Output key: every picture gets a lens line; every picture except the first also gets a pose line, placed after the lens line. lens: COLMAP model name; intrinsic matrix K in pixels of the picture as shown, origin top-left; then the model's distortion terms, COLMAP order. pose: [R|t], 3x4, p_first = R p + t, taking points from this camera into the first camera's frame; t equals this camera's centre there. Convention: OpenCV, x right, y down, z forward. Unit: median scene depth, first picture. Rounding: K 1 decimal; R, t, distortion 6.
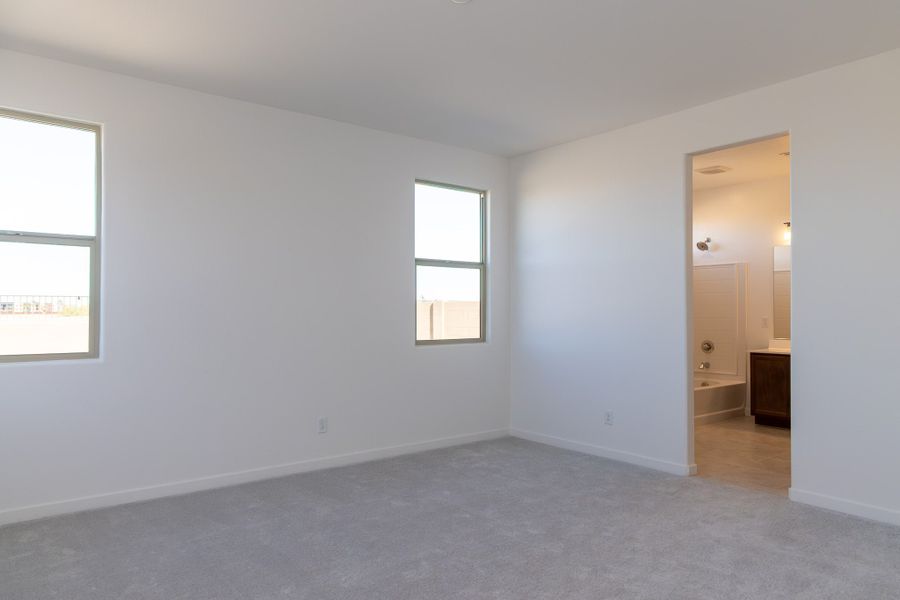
lens RADIAL K [[607.6, 0, 455.5], [0, 607.6, 302.4], [0, 0, 1]] dist [0.008899, 0.001746]
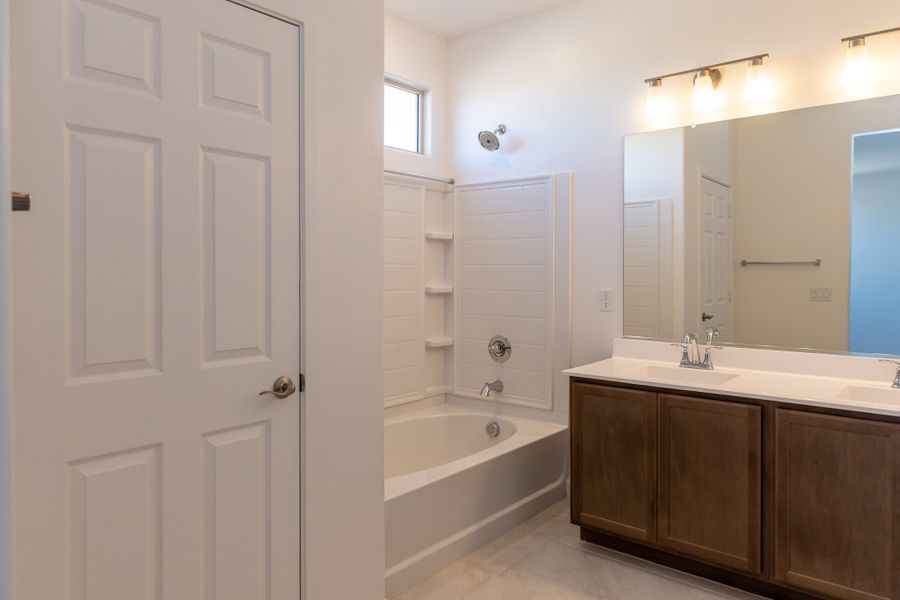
lens RADIAL K [[607.6, 0, 455.5], [0, 607.6, 302.4], [0, 0, 1]] dist [0.008899, 0.001746]
pose [[0.977484, -0.016157, 0.210389, 0.278292], [0.003895, 0.998276, 0.058566, 0.006445], [-0.210973, -0.056428, 0.975862, 0.533445]]
